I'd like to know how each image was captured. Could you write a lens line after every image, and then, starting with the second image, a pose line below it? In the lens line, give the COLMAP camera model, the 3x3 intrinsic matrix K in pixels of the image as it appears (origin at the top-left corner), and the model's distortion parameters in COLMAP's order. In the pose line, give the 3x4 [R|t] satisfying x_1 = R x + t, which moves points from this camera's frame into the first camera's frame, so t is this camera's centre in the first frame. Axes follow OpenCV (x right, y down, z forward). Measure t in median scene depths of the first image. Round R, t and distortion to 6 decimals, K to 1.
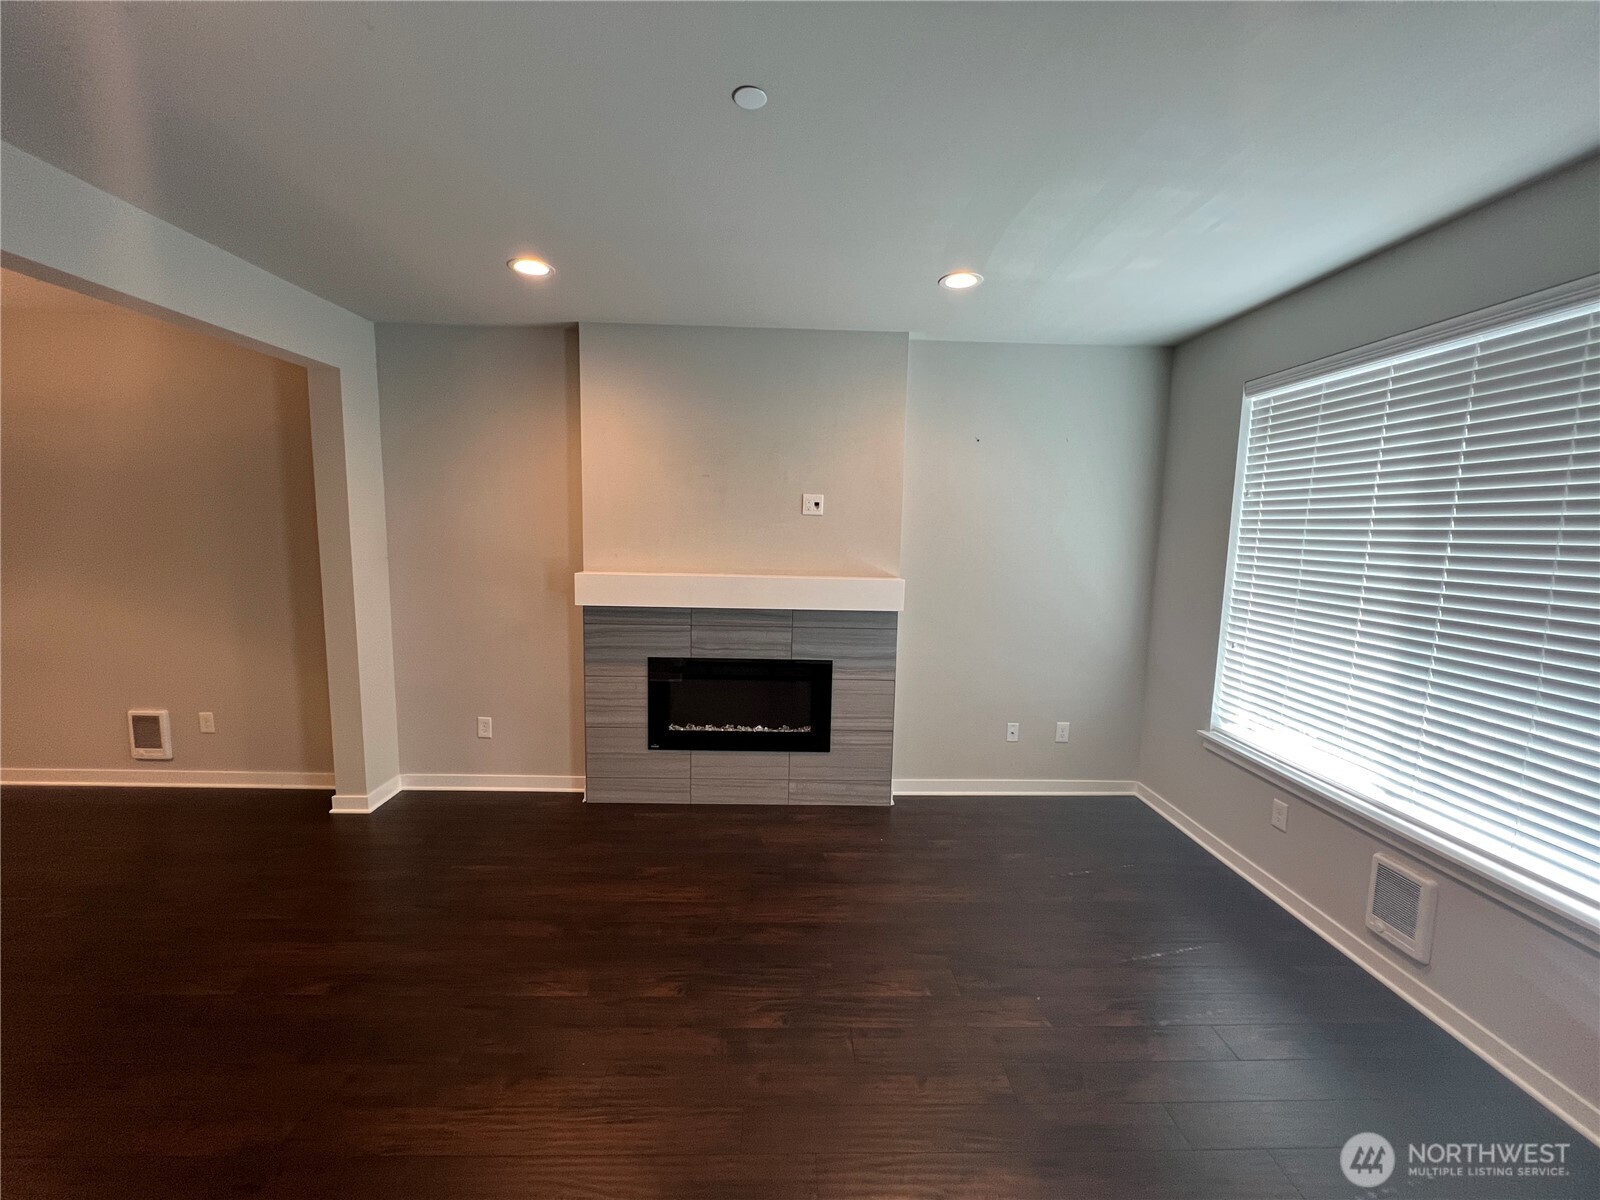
lens RADIAL K [[640.5, 0, 796.1], [0, 640.5, 600.6], [0, 0, 1]] dist [0.000602, 0.000327]
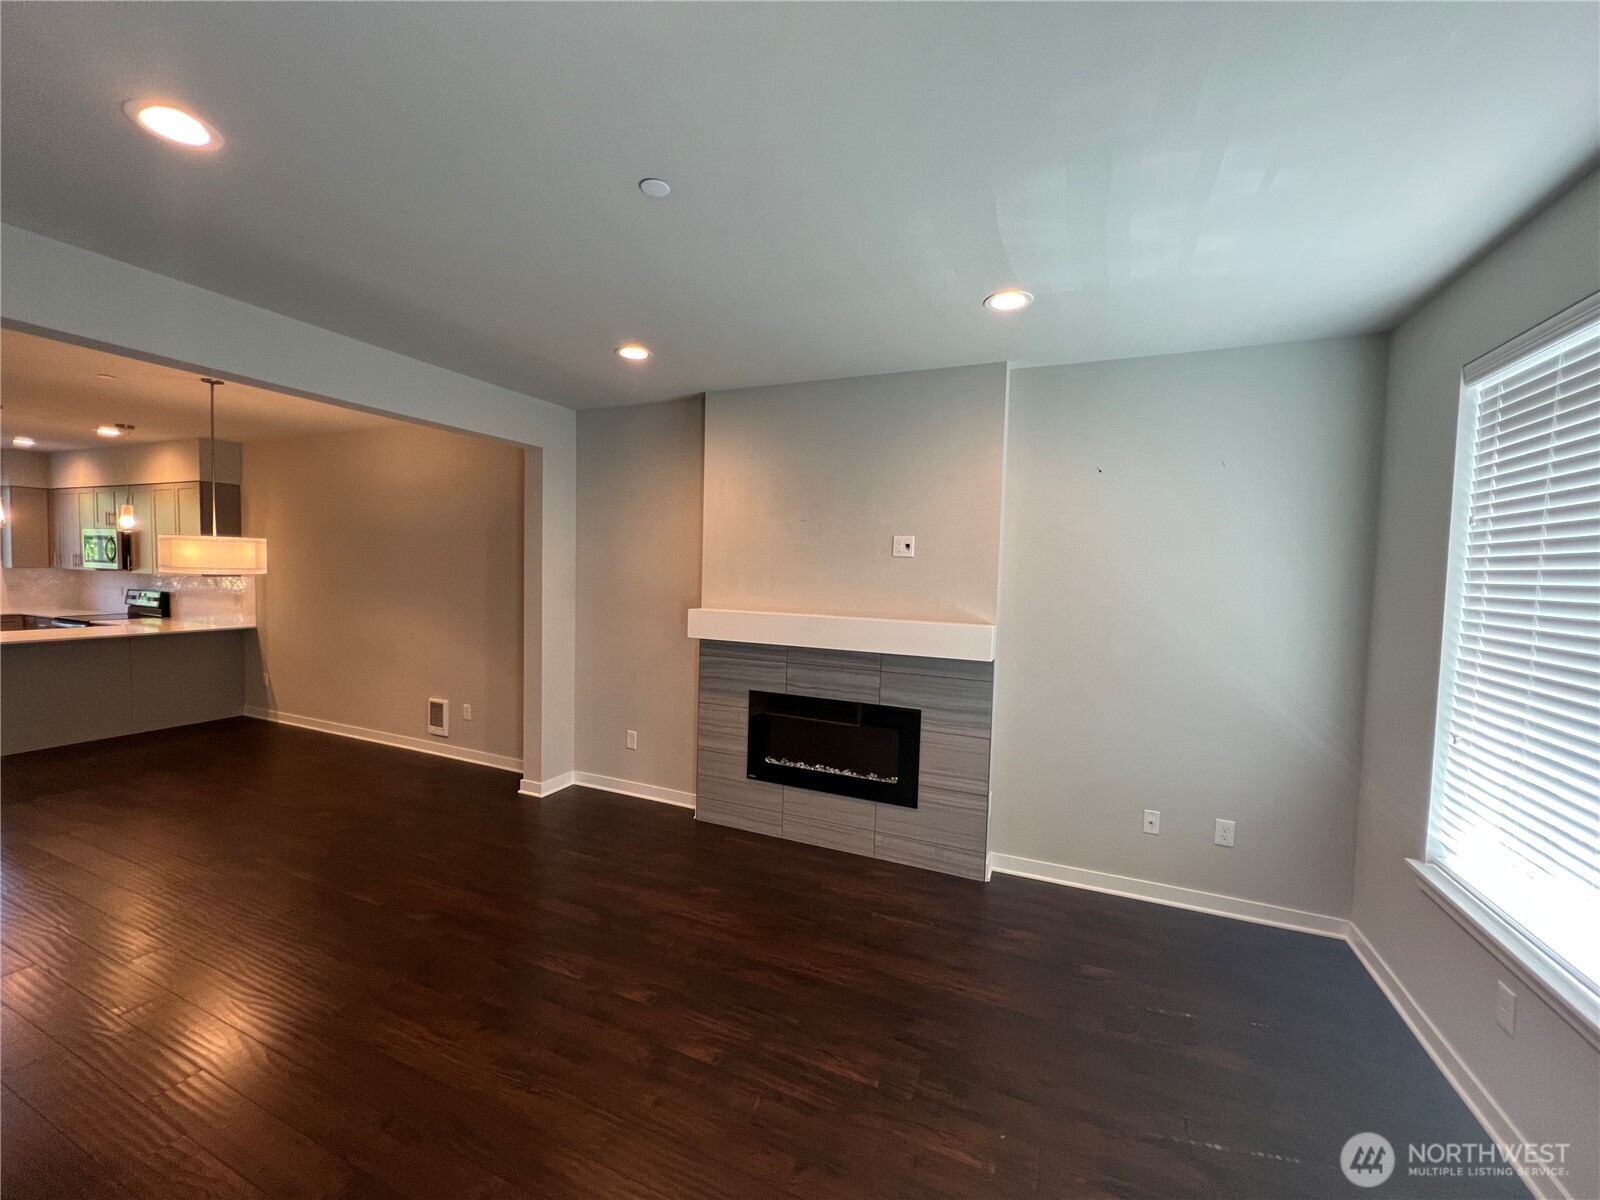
lens RADIAL K [[640.5, 0, 796.1], [0, 640.5, 600.6], [0, 0, 1]] dist [0.000602, 0.000327]
pose [[0.903769, 0.023274, -0.427386, 0.289621], [-0.056486, 0.996273, -0.065194, 0.004993], [0.424276, 0.083061, 0.901715, 0.058210]]
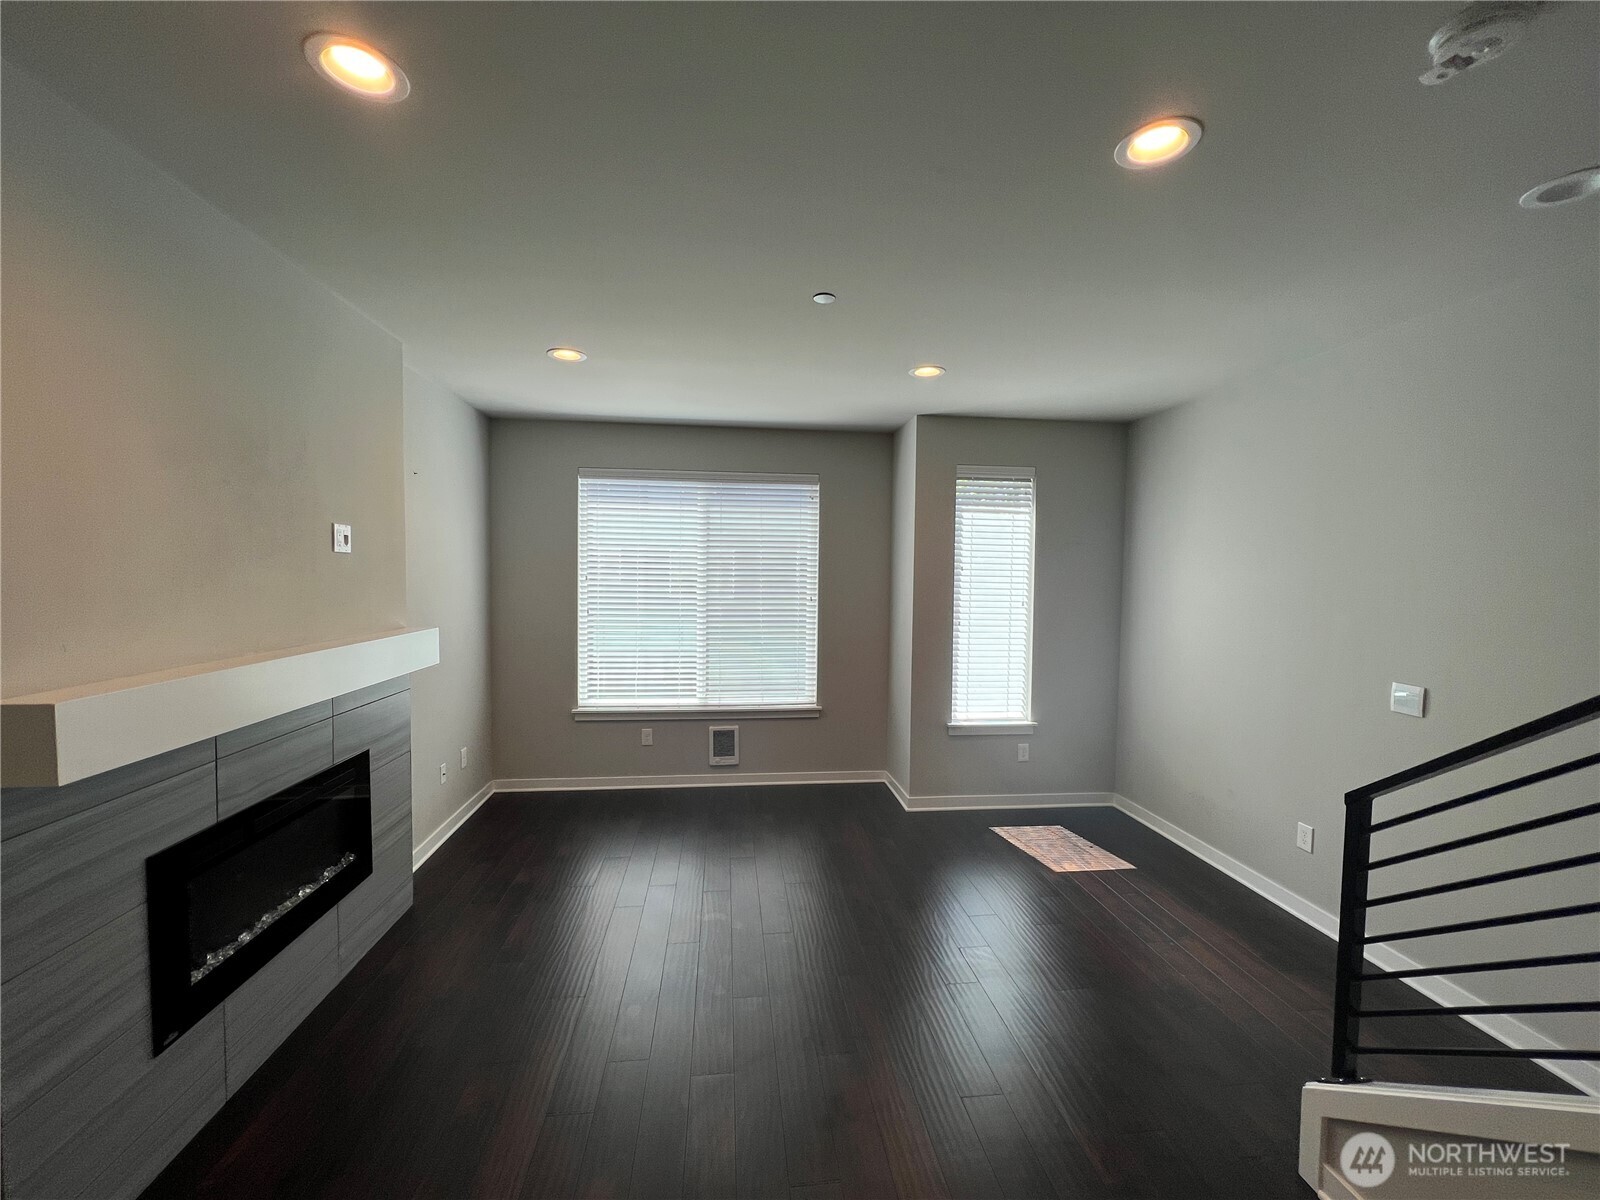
lens RADIAL K [[640.5, 0, 796.1], [0, 640.5, 600.6], [0, 0, 1]] dist [0.000602, 0.000327]
pose [[-0.085451, -0.067284, 0.994068, -0.712627], [0.100554, 0.992041, 0.075790, -0.083184], [-0.991255, 0.106434, -0.078005, 0.549380]]
